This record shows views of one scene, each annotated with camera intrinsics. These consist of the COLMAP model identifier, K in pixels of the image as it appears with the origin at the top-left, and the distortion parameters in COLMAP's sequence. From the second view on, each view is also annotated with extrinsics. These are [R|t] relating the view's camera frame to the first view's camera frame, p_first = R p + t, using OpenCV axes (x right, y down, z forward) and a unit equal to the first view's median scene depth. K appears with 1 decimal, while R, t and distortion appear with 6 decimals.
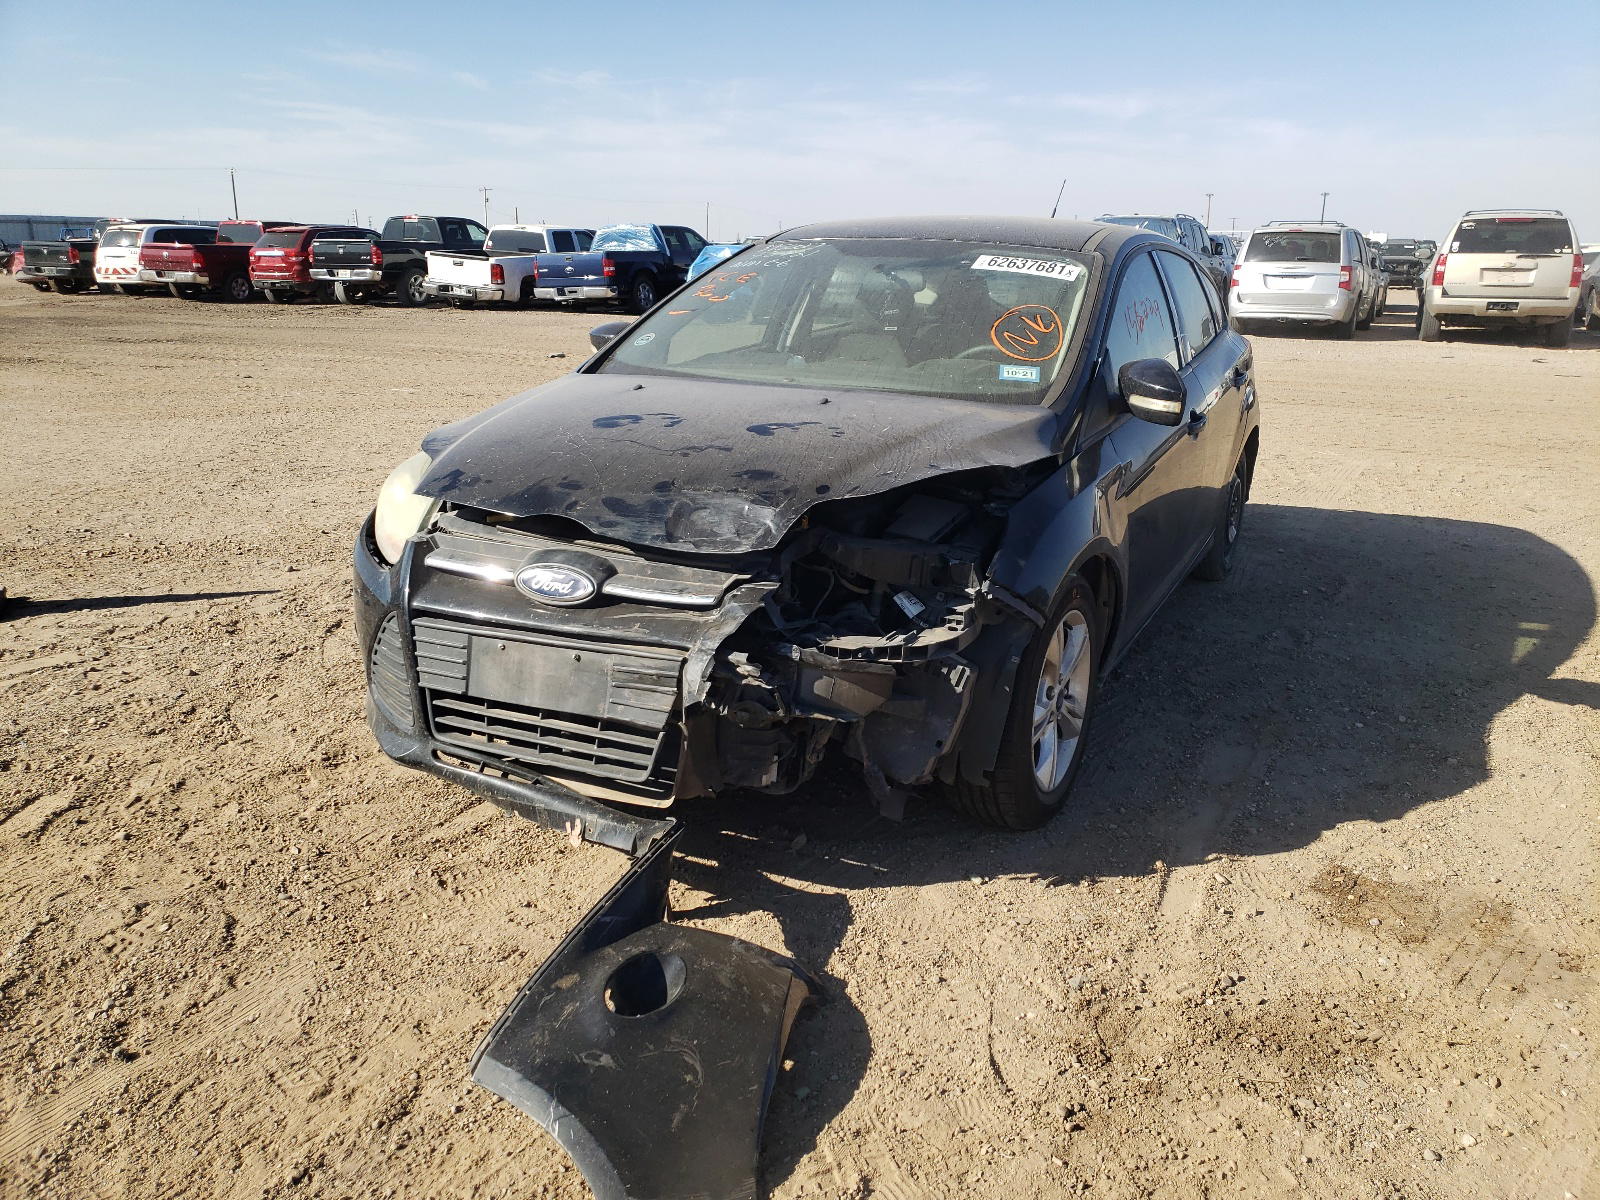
lens RADIAL K [[1213.3, 0, 812.2], [0, 1213.3, 589.5], [0, 0, 1]] dist [0.029128, -0.029097]
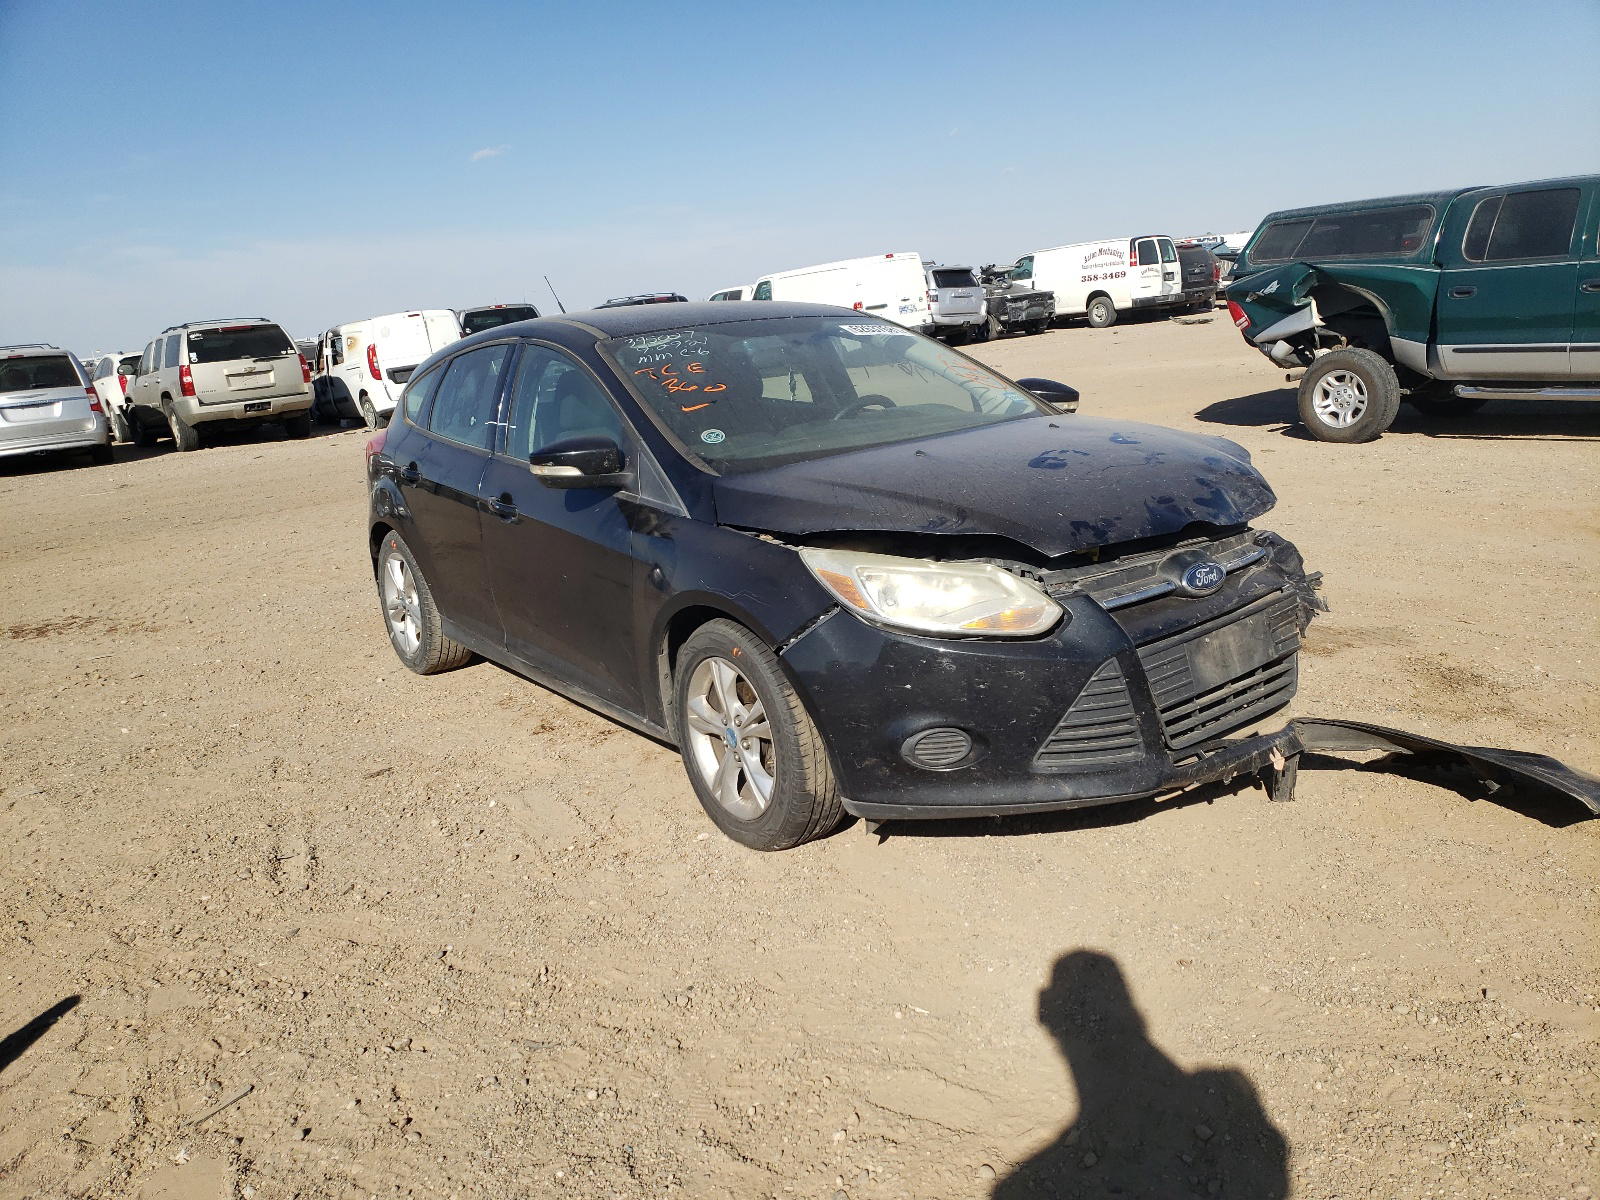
lens RADIAL K [[1213.3, 0, 801.5], [0, 1213.3, 600.3], [0, 0, 1]] dist [0.029128, -0.029097]
pose [[0.498239, -0.258423, 0.827632, -1.207975], [0.328371, 0.939685, 0.095729, -0.182756], [-0.802453, 0.224074, 0.553046, 0.642382]]
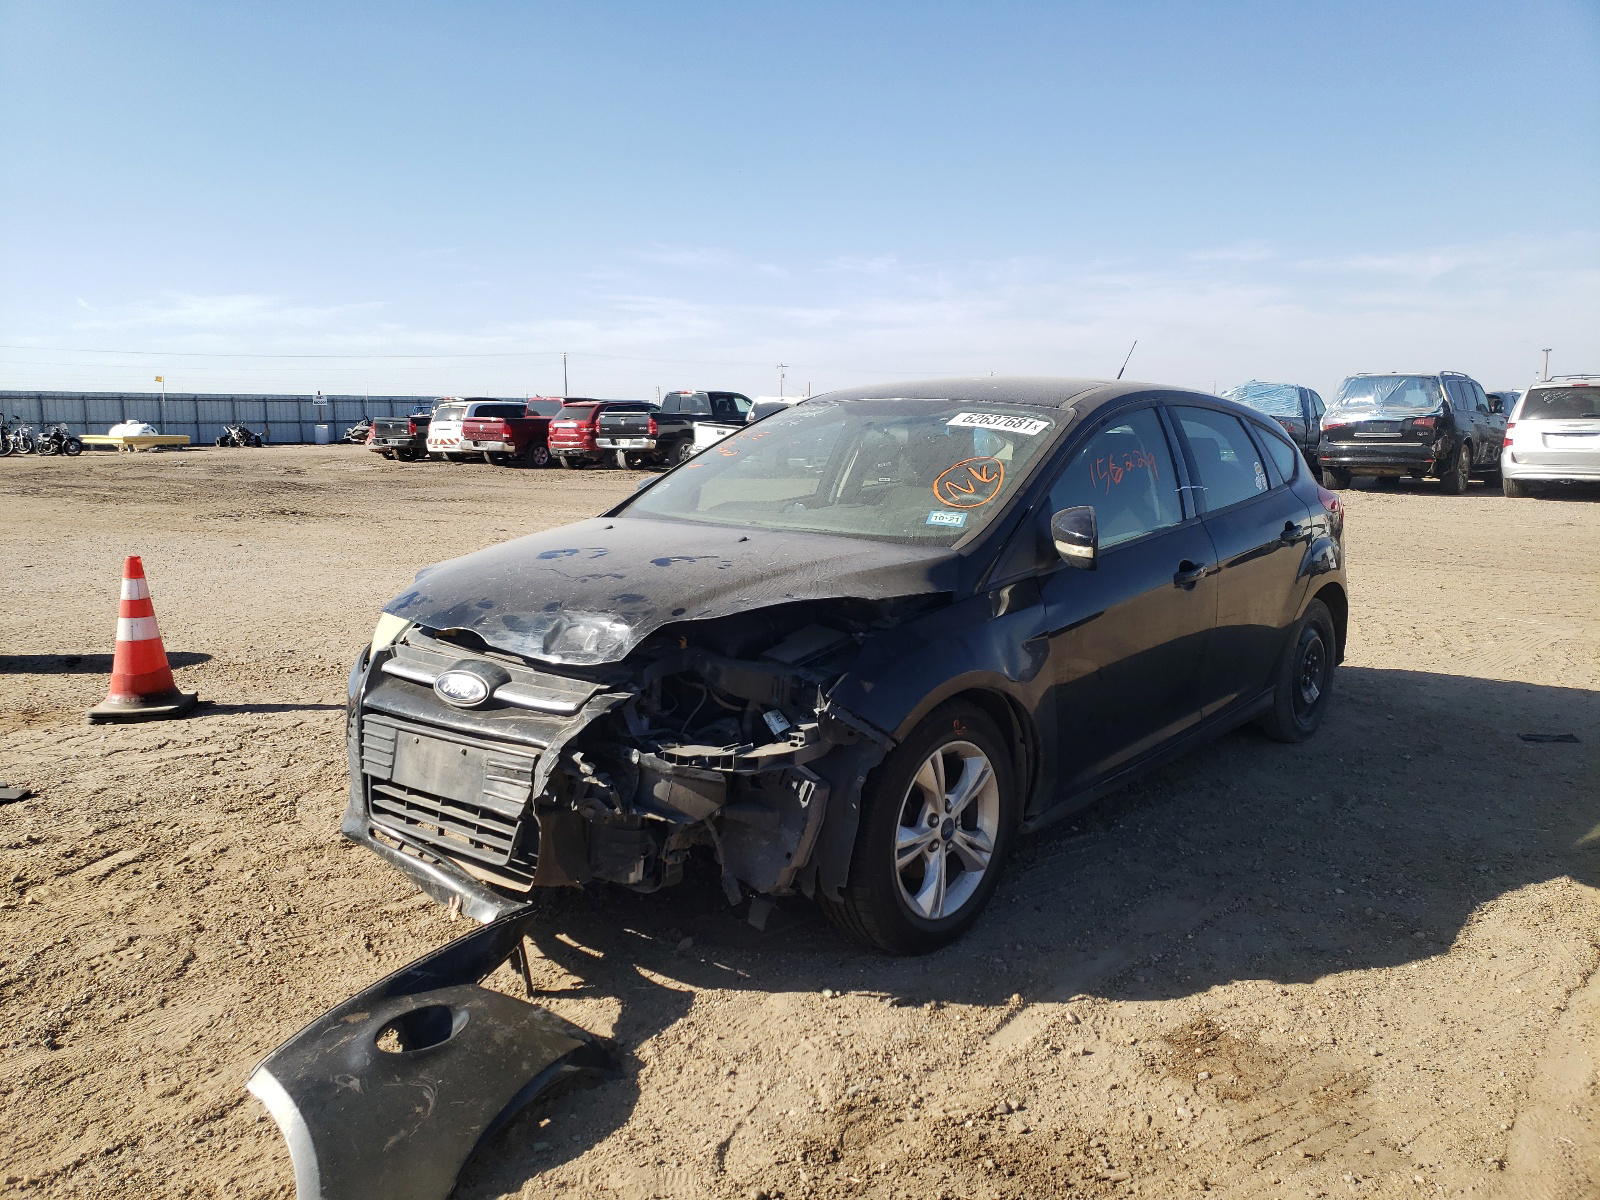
lens RADIAL K [[1213.3, 0, 789.1], [0, 1213.3, 588.2], [0, 0, 1]] dist [0.029128, -0.029097]
pose [[0.968615, 0.021675, -0.247621, 0.354375], [-0.054280, 0.990593, -0.125616, 0.028128], [0.242569, 0.135114, 0.960679, -0.057894]]
